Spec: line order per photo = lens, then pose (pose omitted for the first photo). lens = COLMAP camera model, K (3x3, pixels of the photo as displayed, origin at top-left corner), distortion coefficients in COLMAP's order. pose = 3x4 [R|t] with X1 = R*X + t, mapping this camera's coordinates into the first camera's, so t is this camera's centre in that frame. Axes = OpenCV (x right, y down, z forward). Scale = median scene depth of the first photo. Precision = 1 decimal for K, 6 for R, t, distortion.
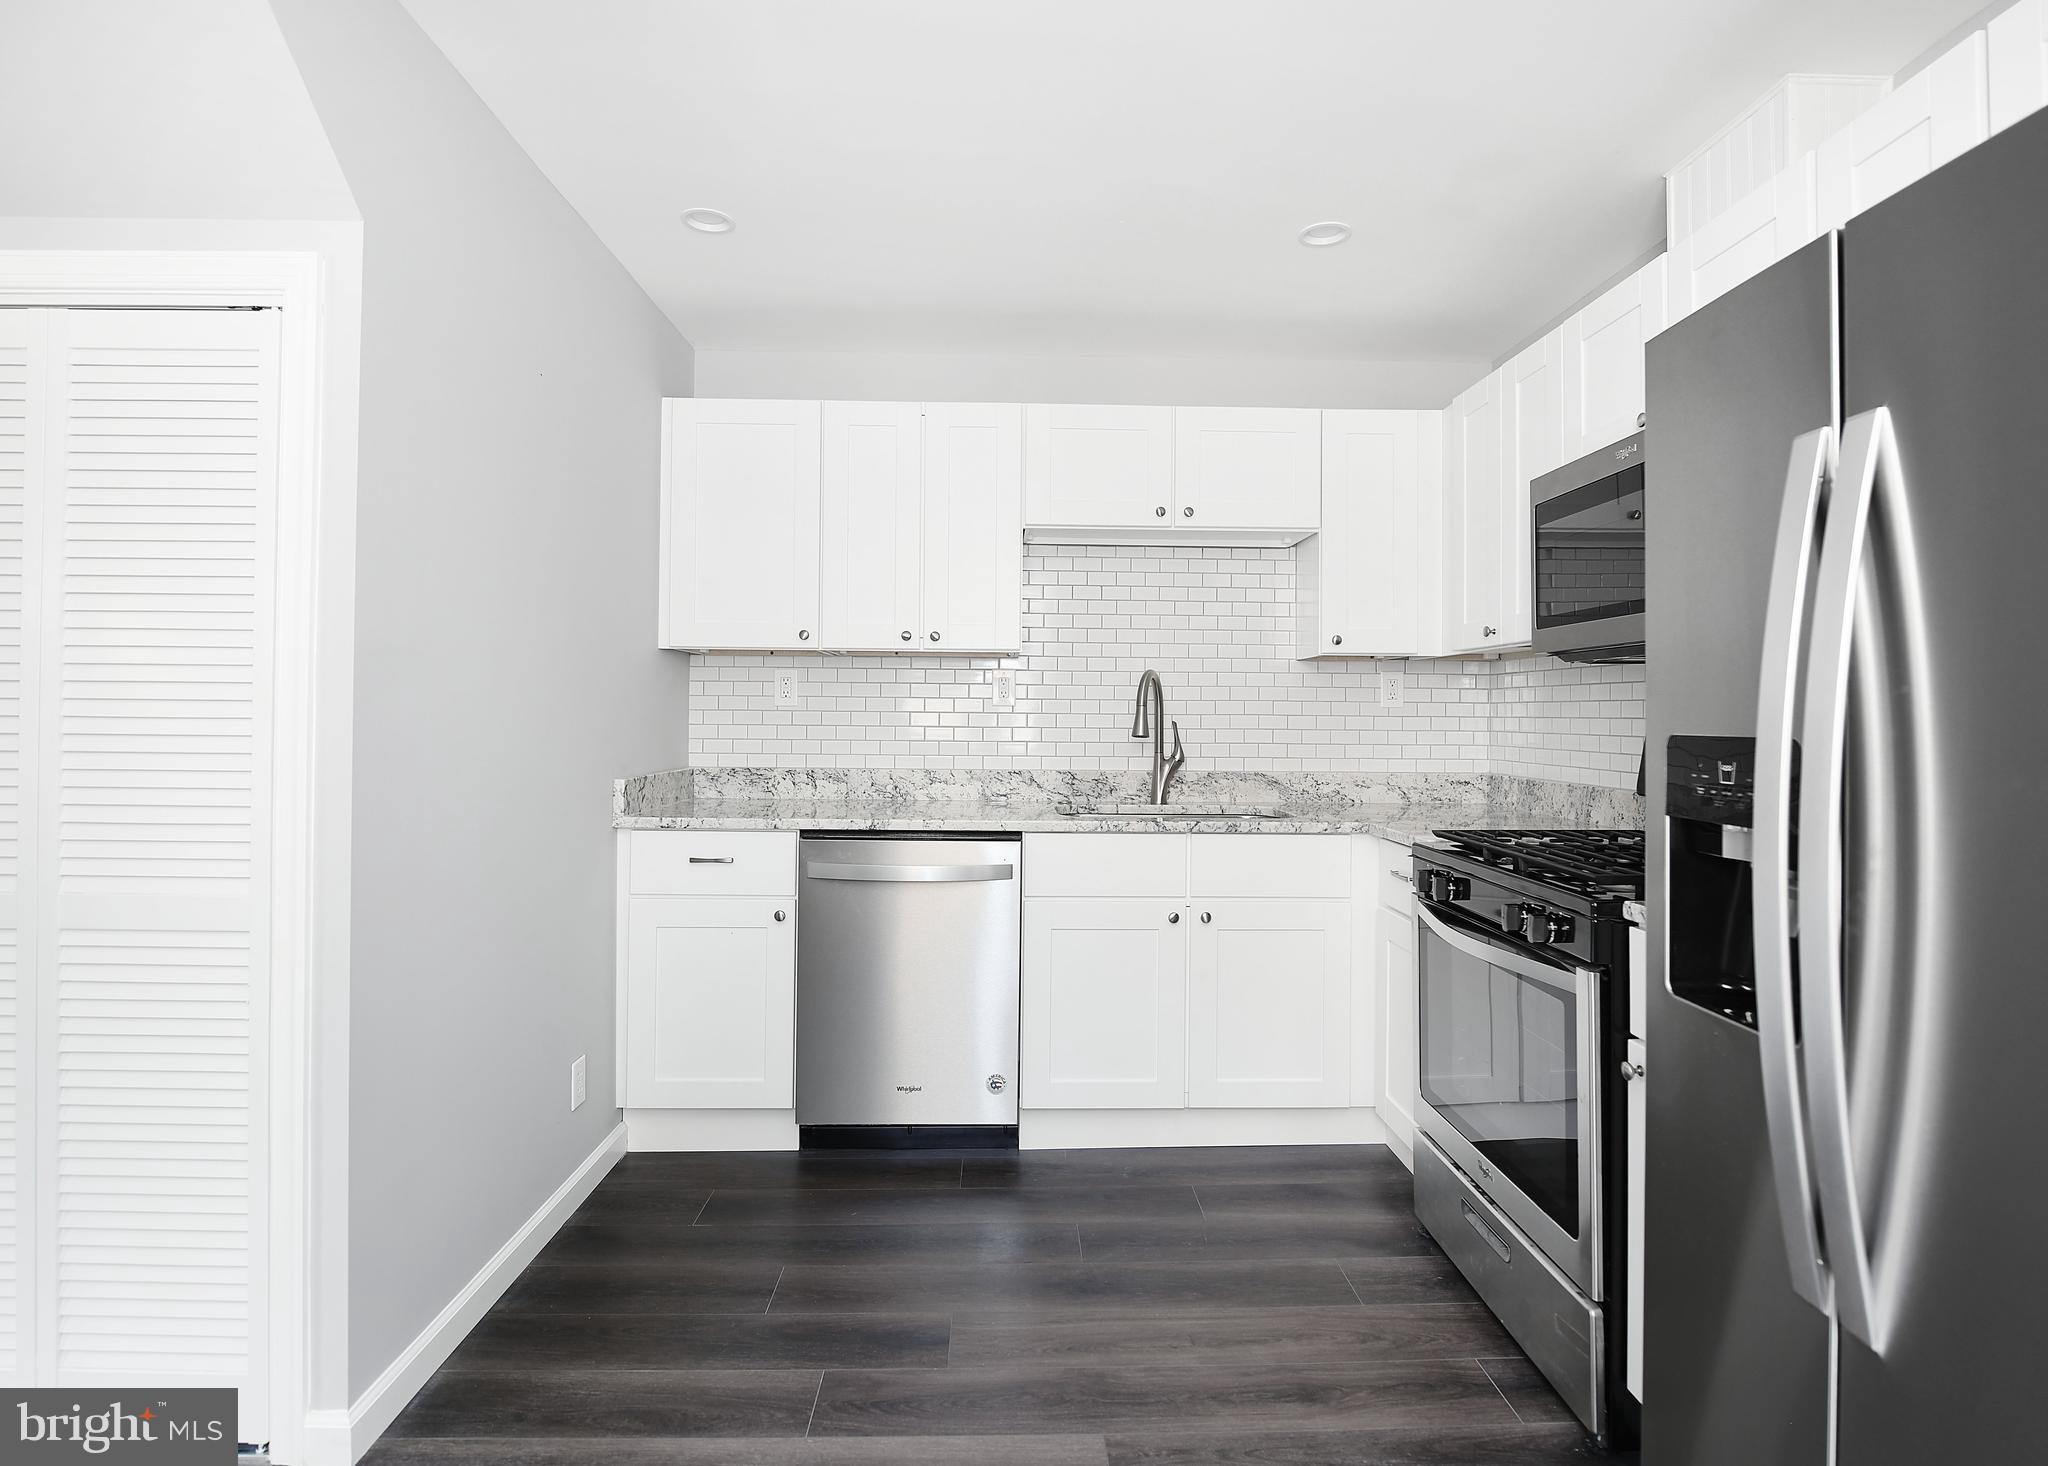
lens RADIAL K [[1030.3, 0, 1030.8], [0, 1030.3, 710.9], [0, 0, 1]] dist [-0.004127, -0.001750]
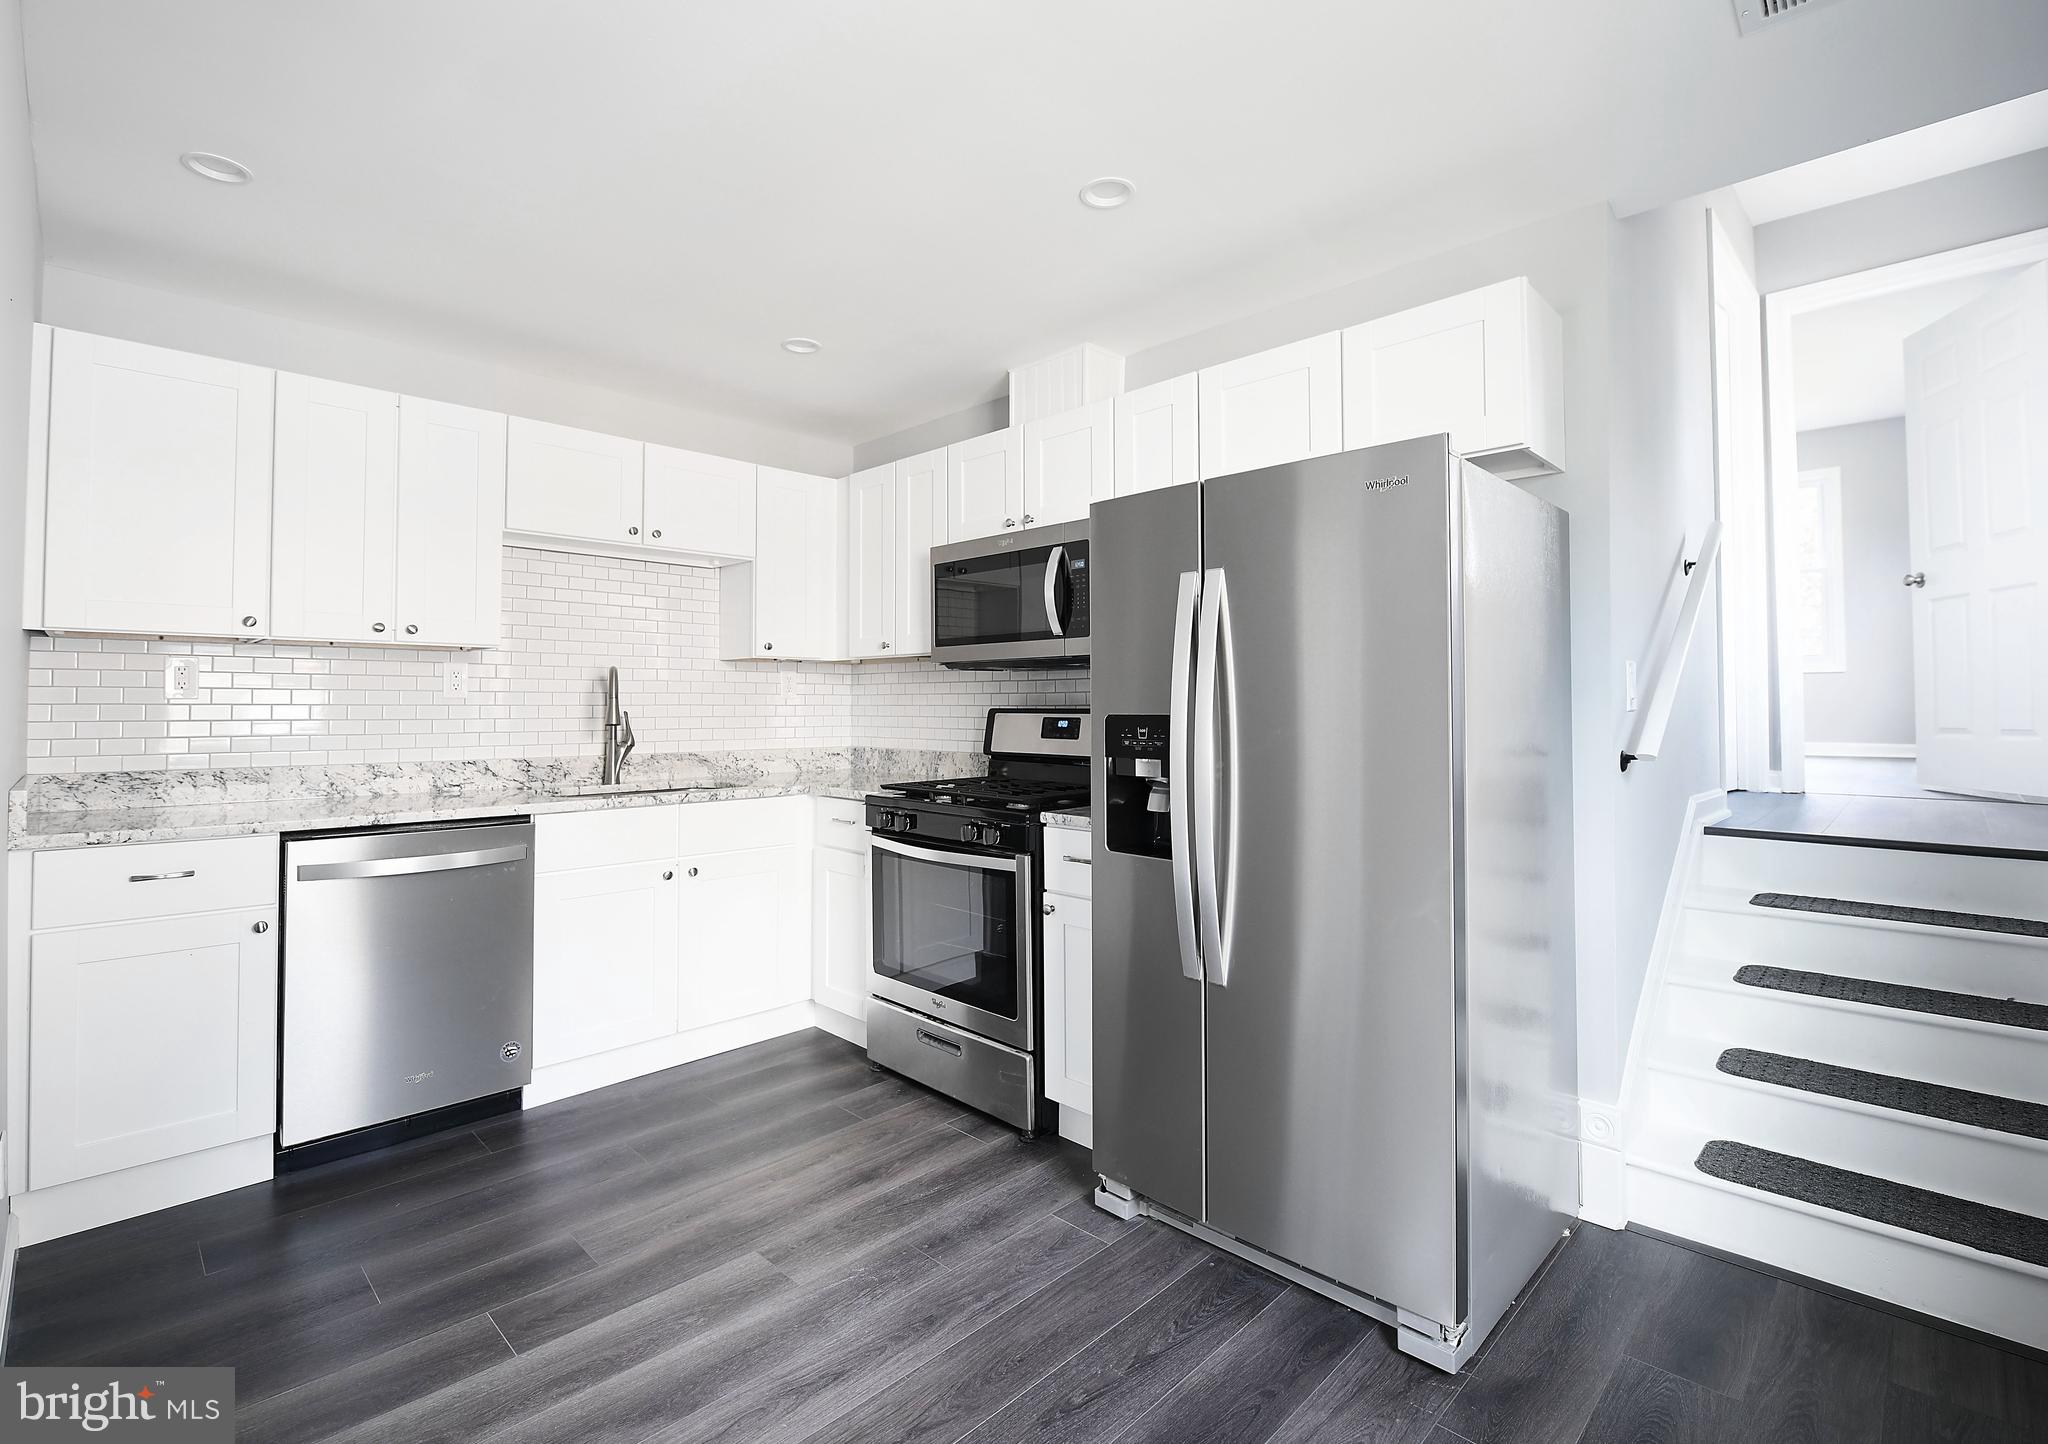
lens RADIAL K [[951.2, 0, 990.9], [0, 951.2, 692.1], [0, 0, 1]] dist [-0.003924, -0.005903]
pose [[0.737858, 0.001229, 0.674954, -0.296288], [0.003906, 0.999974, -0.006092, -0.003490], [-0.674944, 0.007131, 0.737834, -0.061649]]
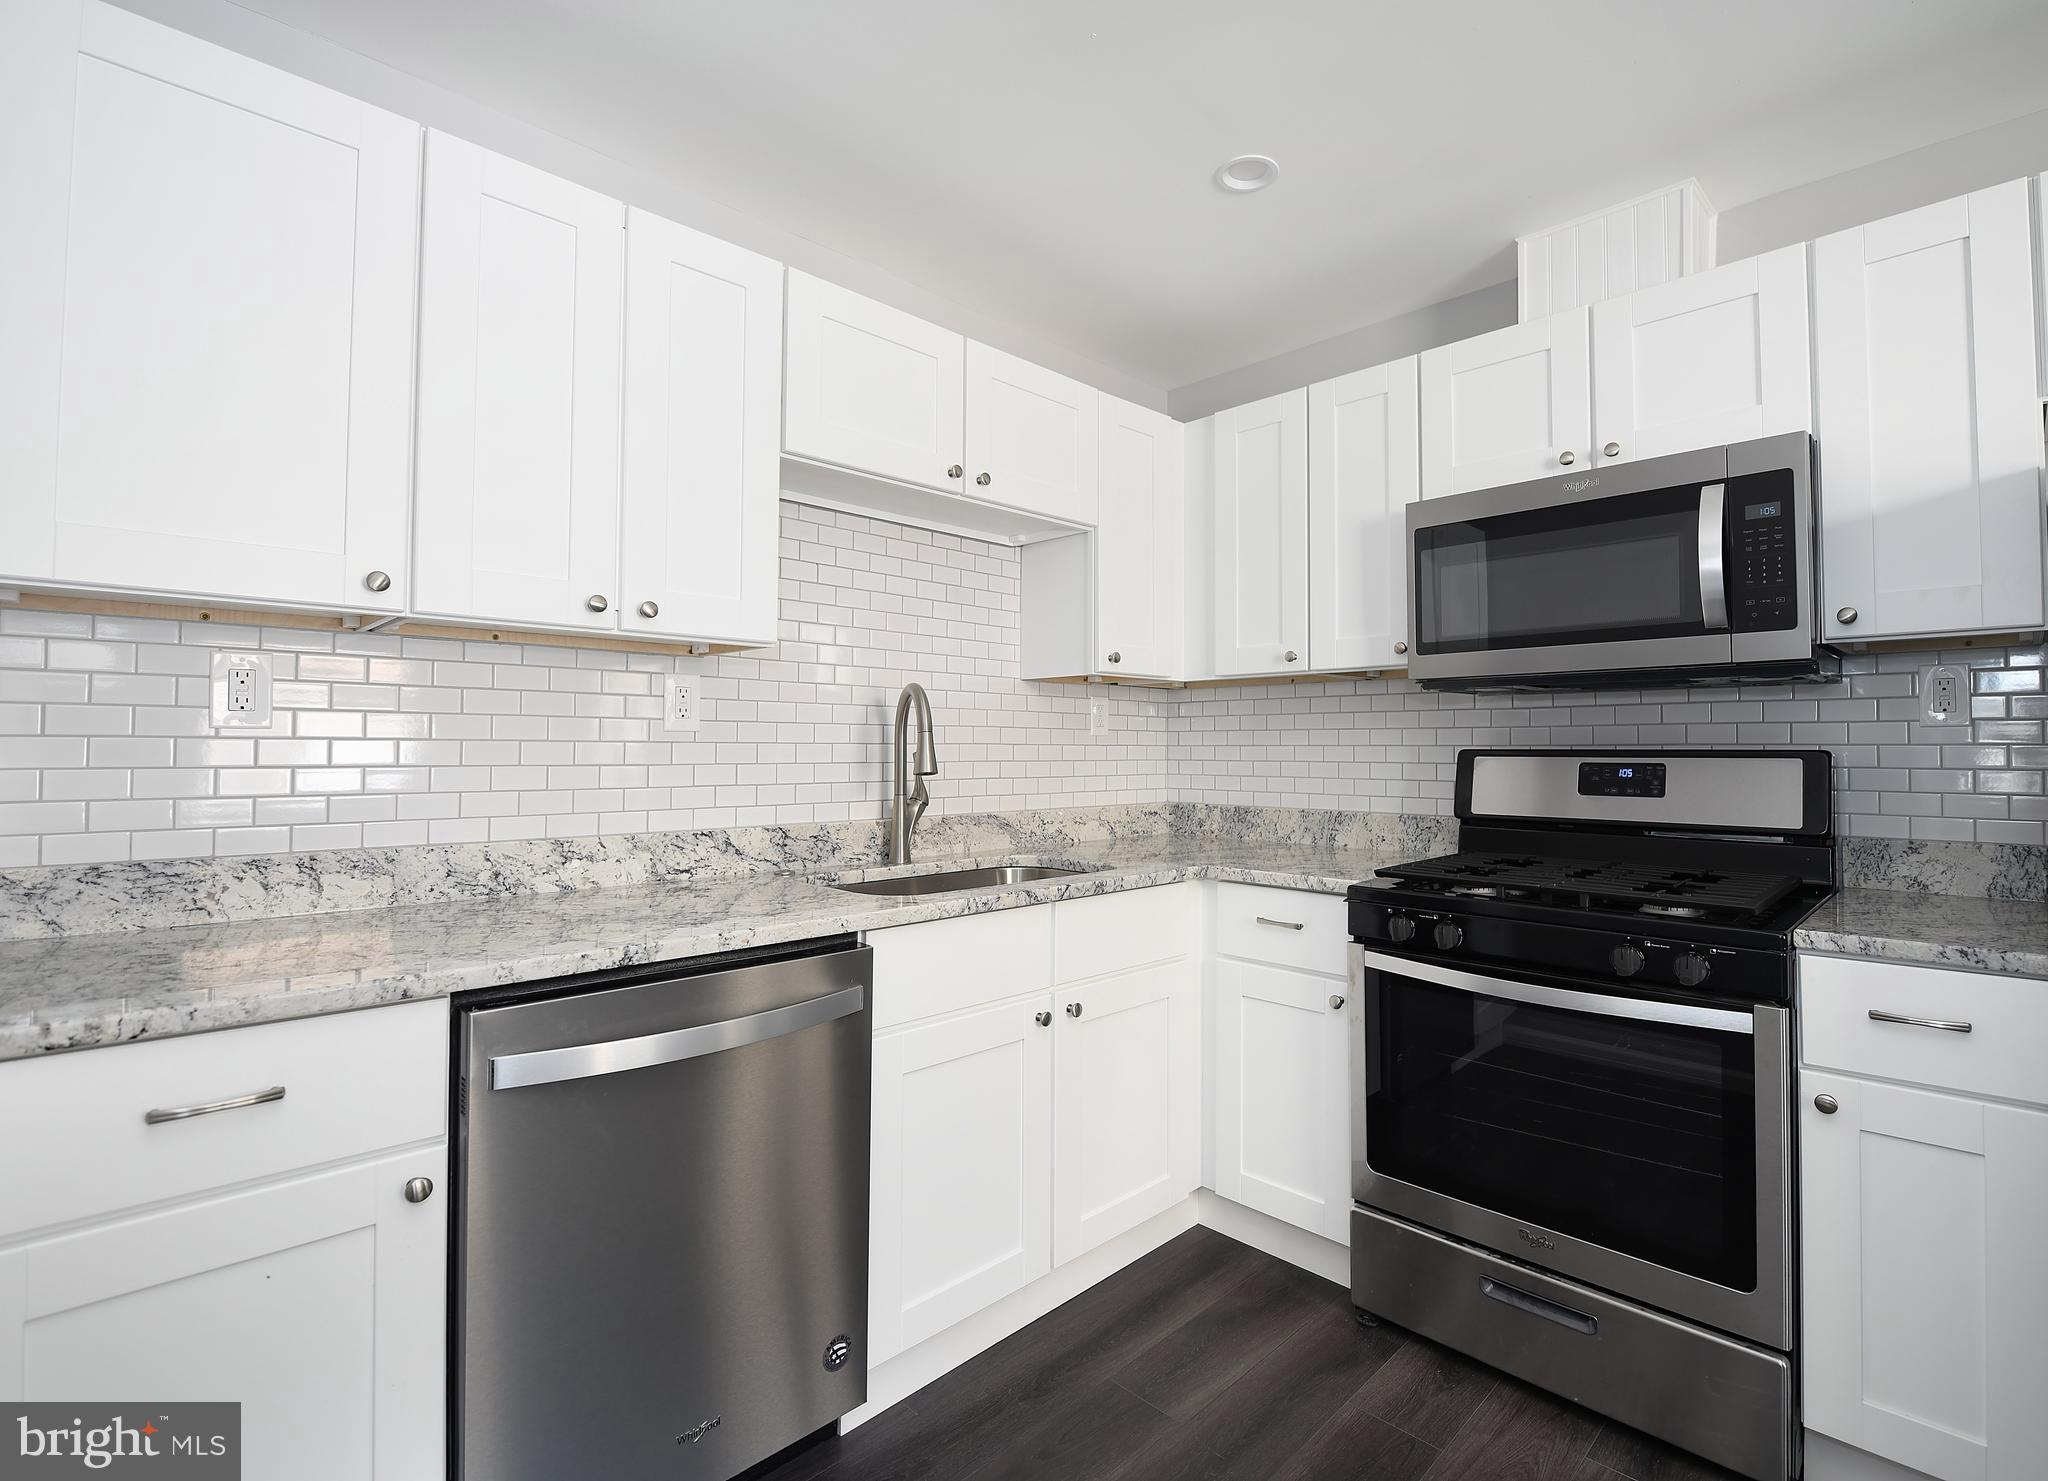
lens RADIAL K [[961.3, 0, 1068.1], [0, 961.3, 734.7], [0, 0, 1]] dist [-0.000290, -0.008000]
pose [[0.717480, 0.004202, 0.696566, -0.295882], [0.001690, 0.999968, -0.007773, 0.002648], [-0.696577, 0.006754, 0.717451, 0.441841]]
